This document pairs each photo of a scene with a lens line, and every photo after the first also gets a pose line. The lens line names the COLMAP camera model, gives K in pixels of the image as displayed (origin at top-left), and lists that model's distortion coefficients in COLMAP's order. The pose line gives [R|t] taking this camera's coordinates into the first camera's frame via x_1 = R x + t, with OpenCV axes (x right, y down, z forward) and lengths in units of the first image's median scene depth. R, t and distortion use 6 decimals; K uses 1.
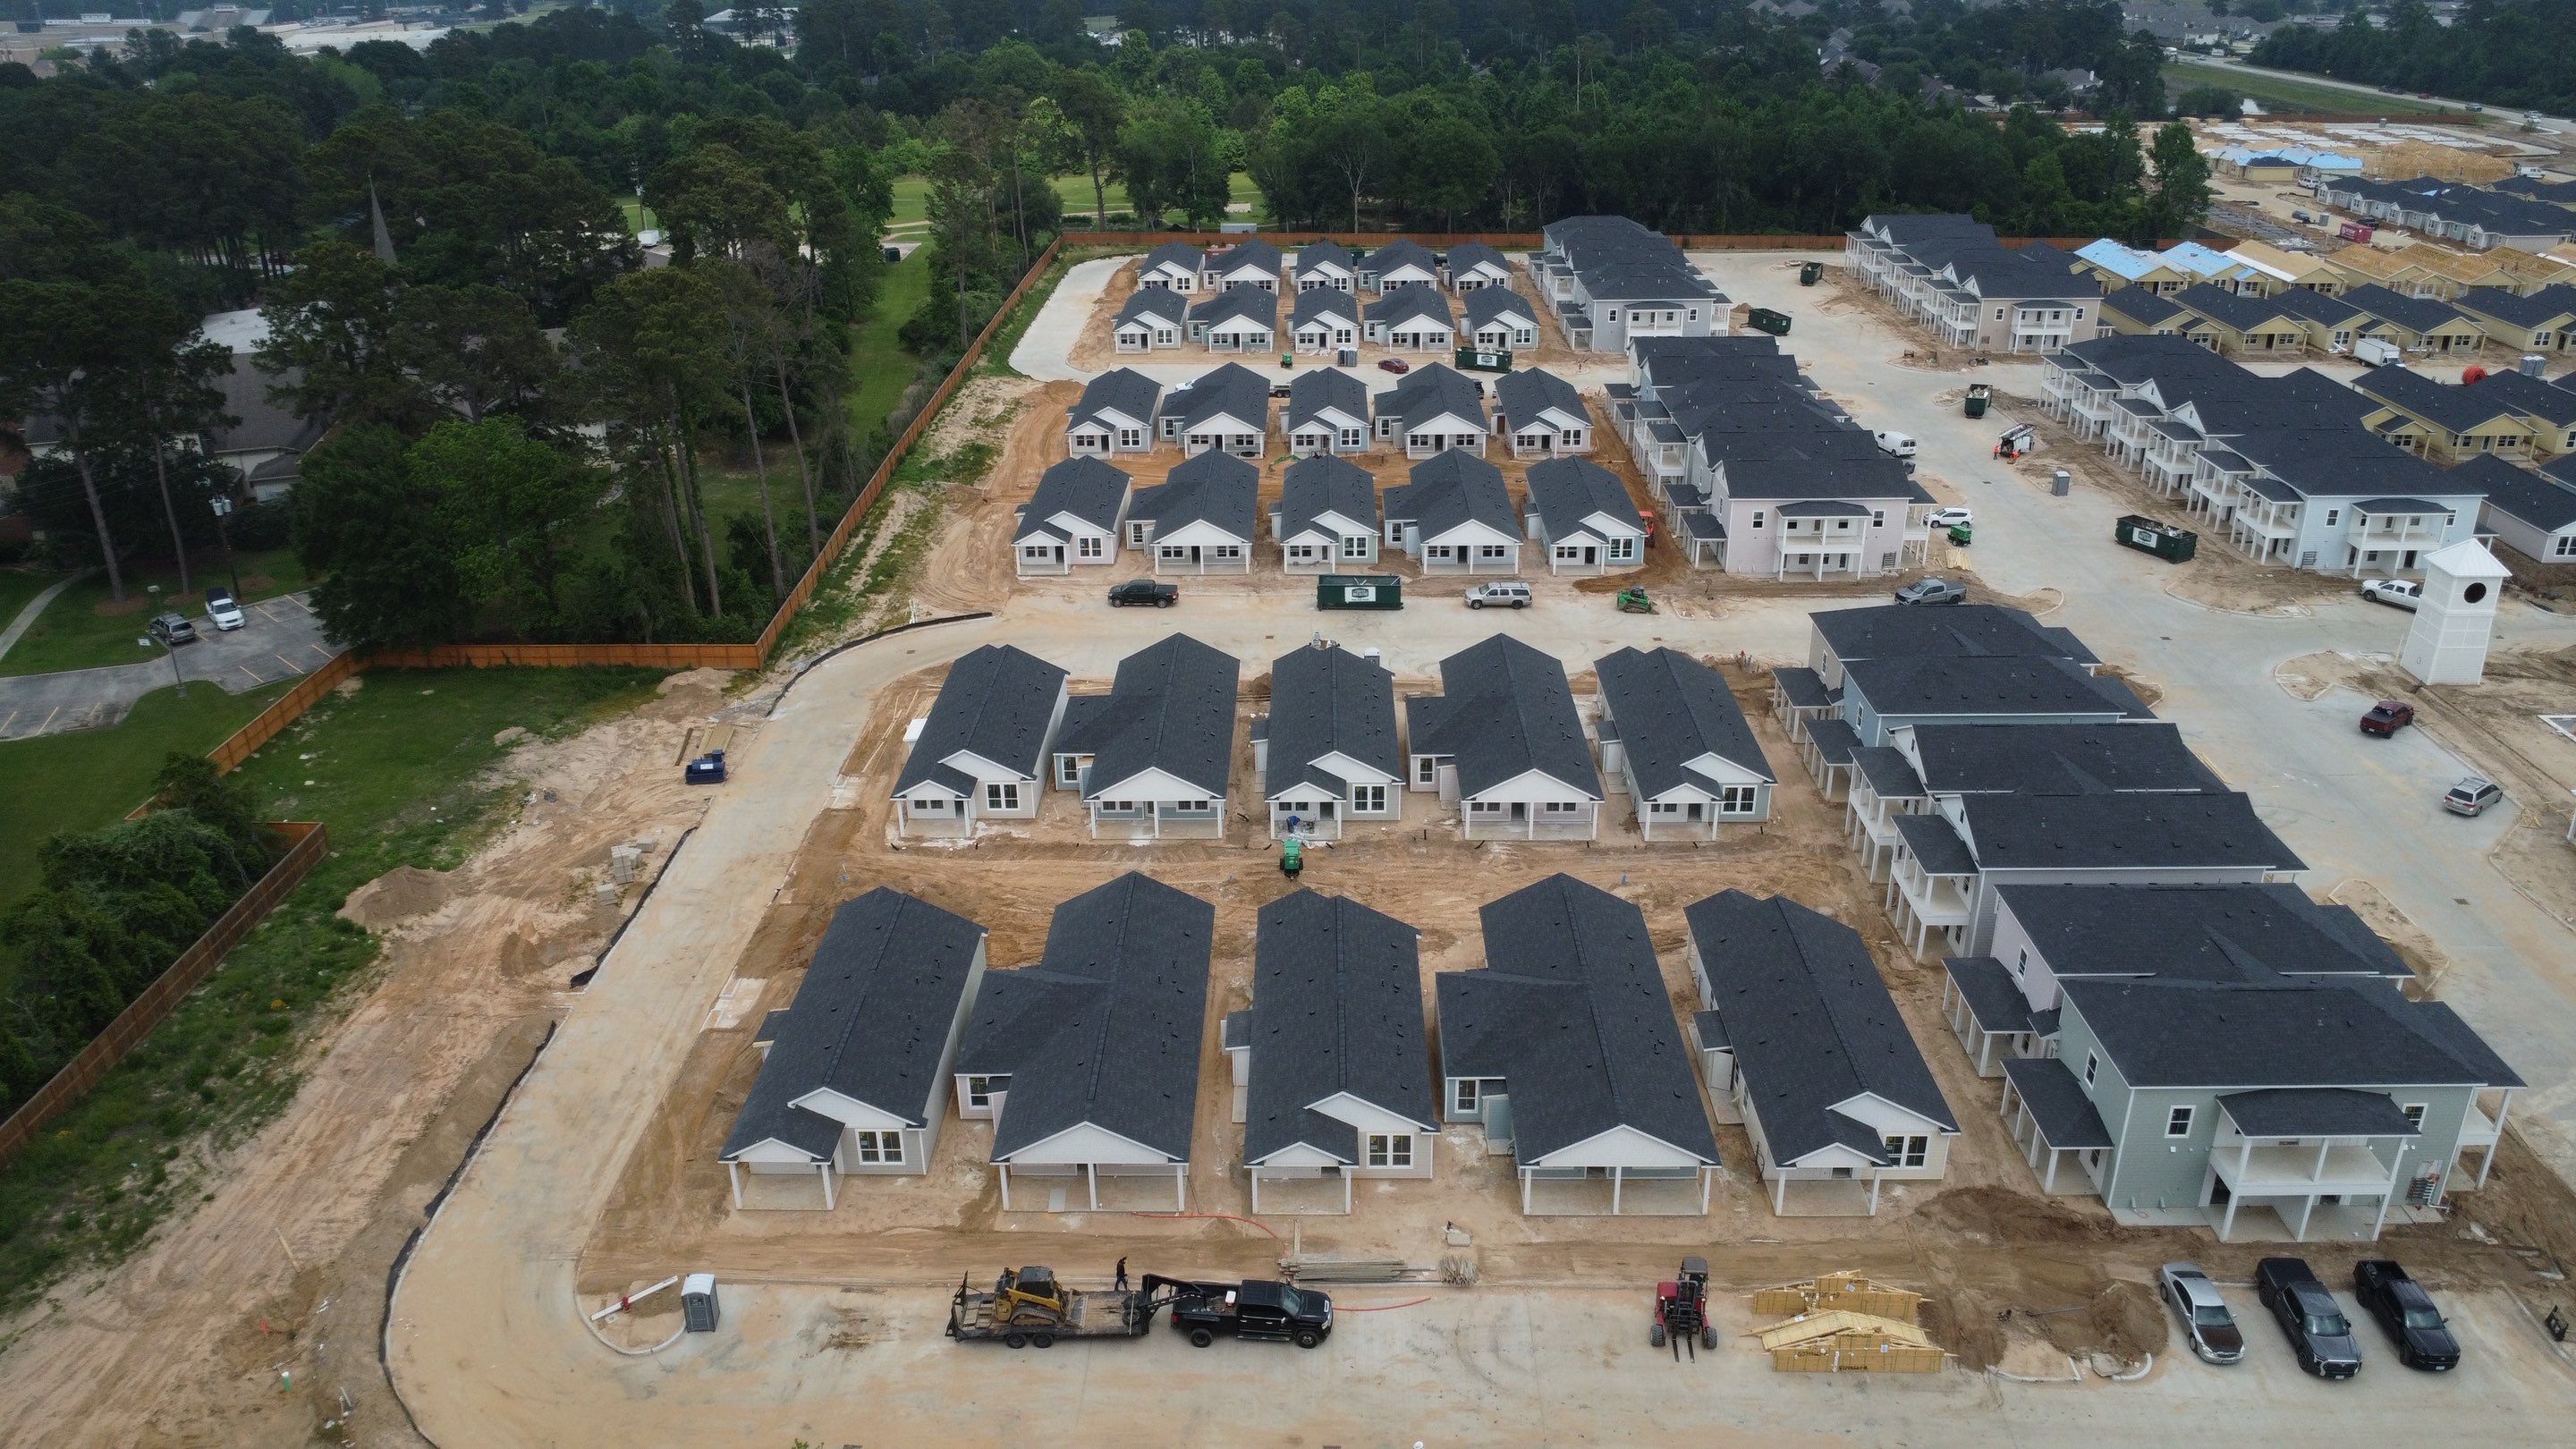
lens RADIAL K [[1865.8, 0, 1278.0], [0, 1865.8, 736.3], [0, 0, 1]] dist [-0.026009, -0.013325]
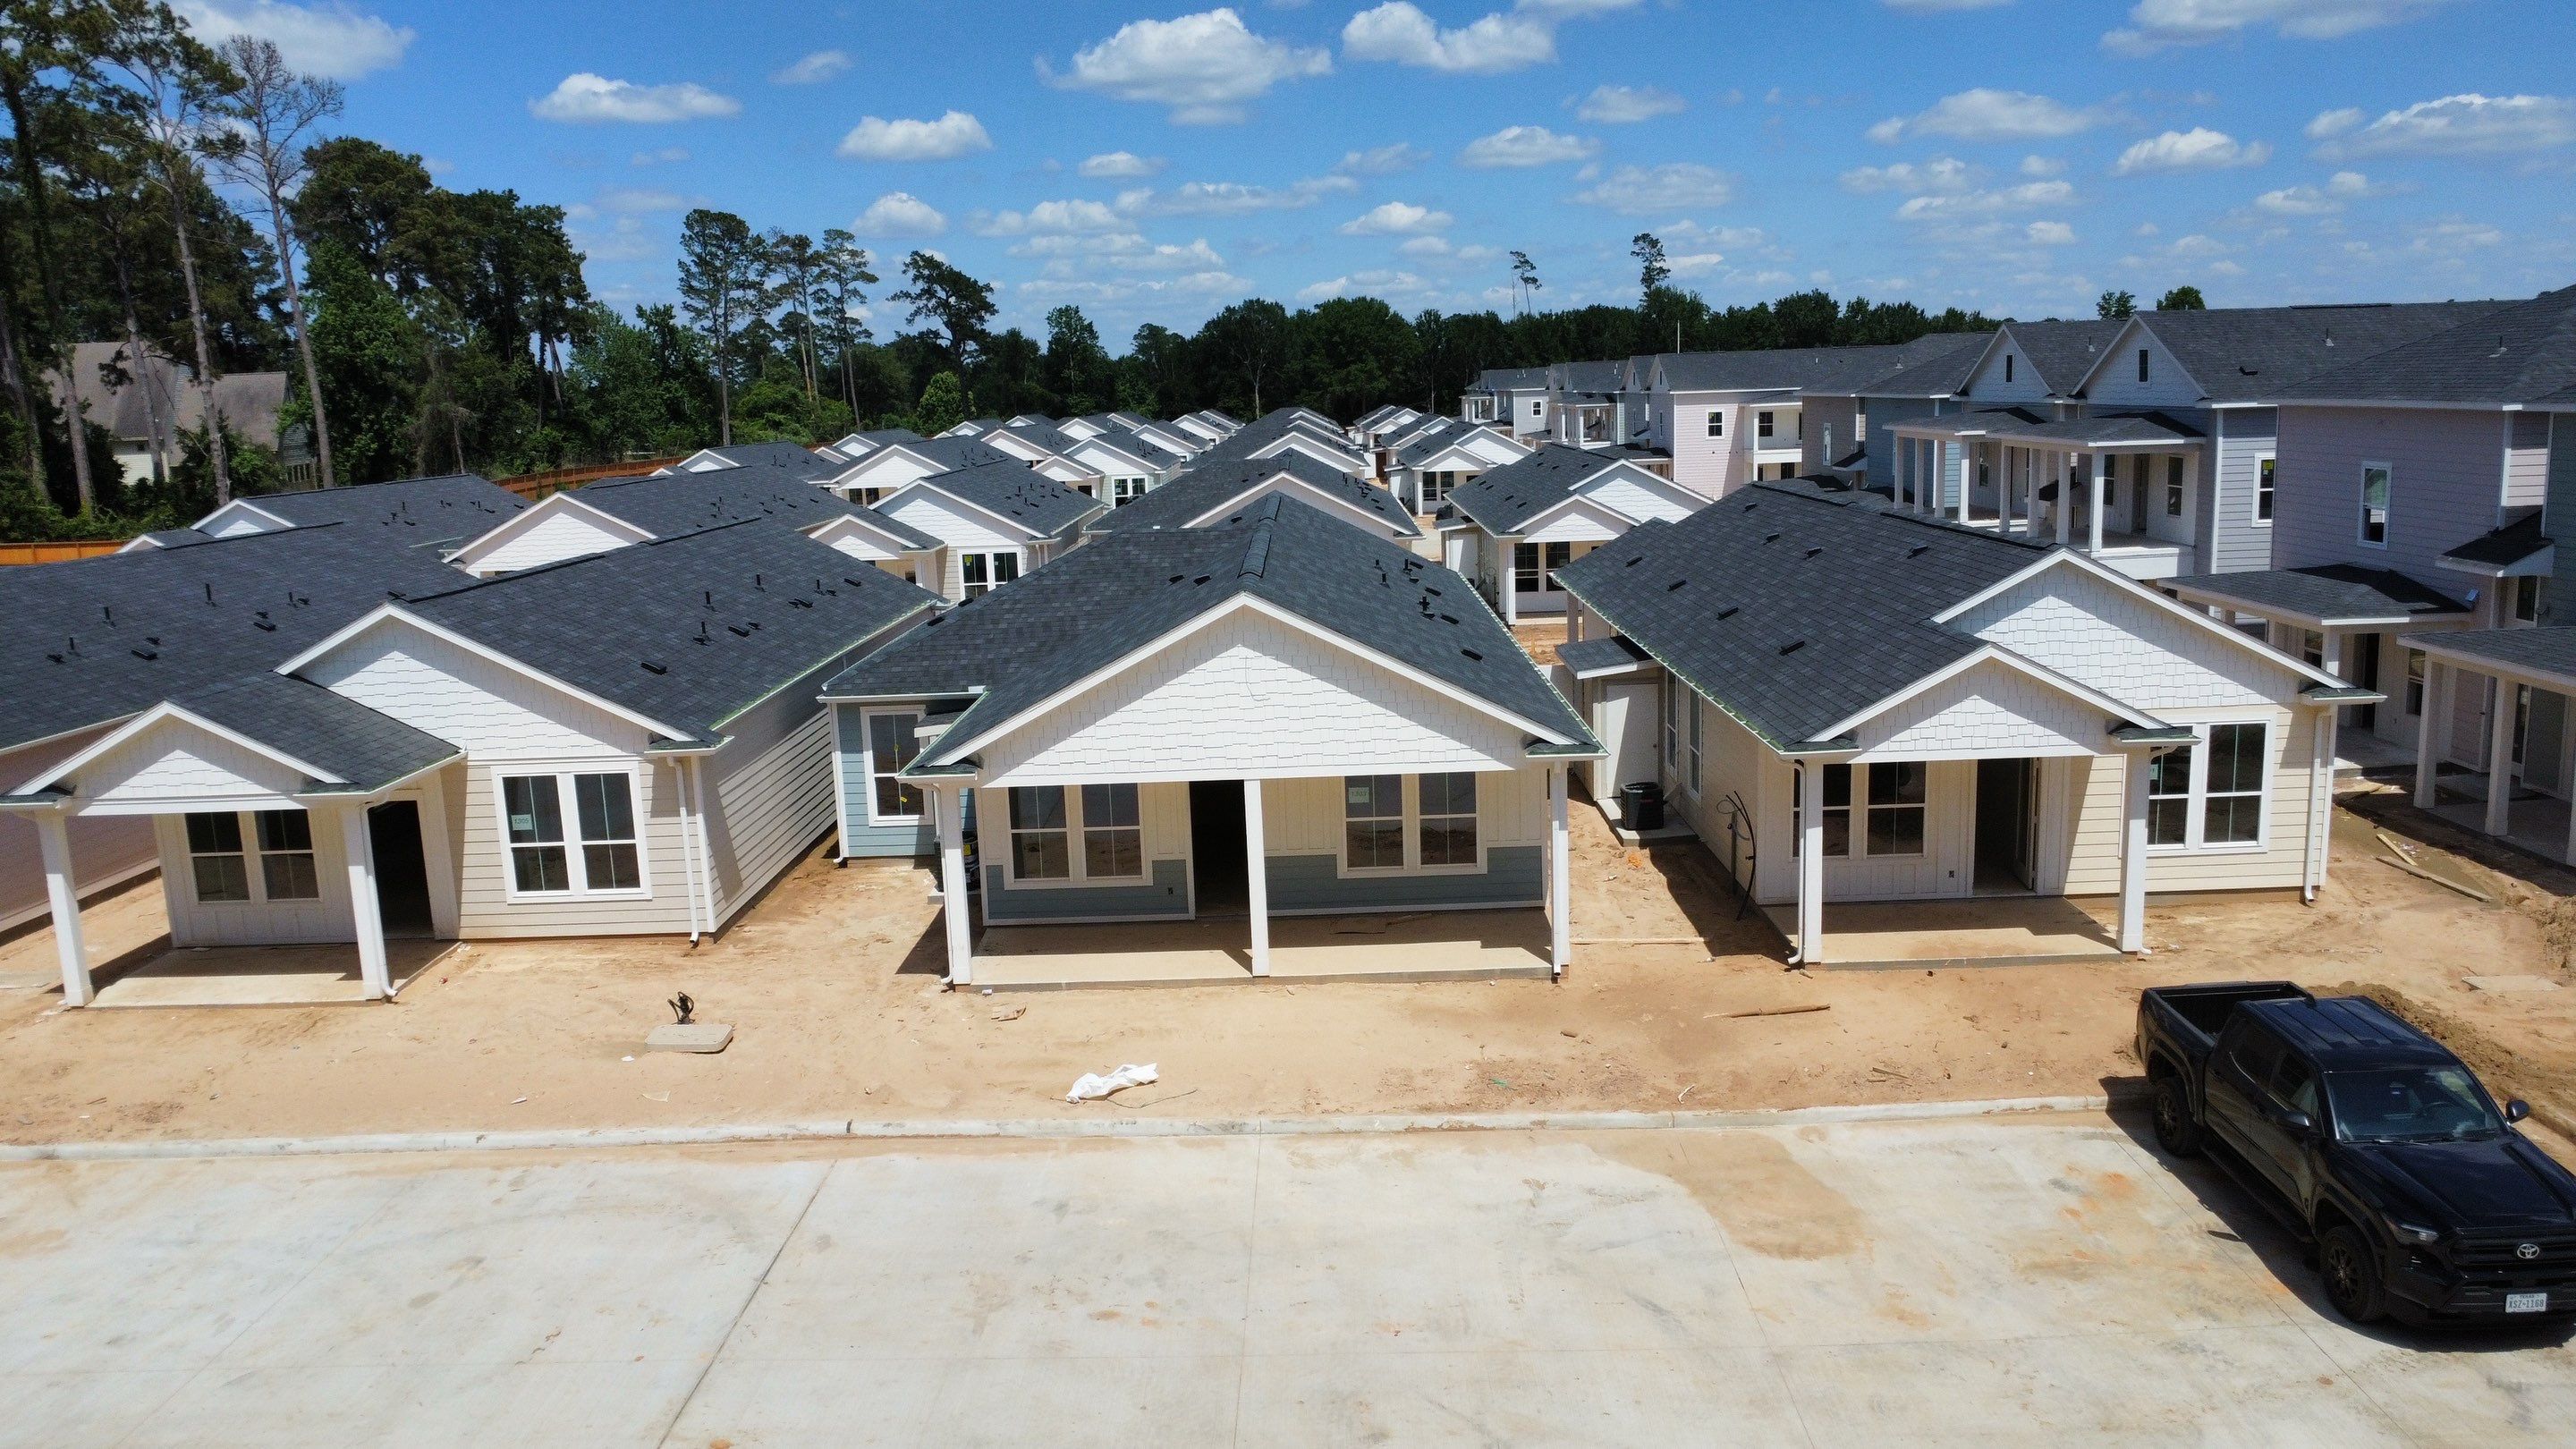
lens RADIAL K [[1865.8, 0, 1278.0], [0, 1865.8, 736.3], [0, 0, 1]] dist [-0.026009, -0.013325]
pose [[0.999738, -0.022850, -0.000918, 0.109723], [0.021996, 0.971821, -0.234691, 0.171455], [0.006255, 0.234610, 0.972070, 0.416008]]
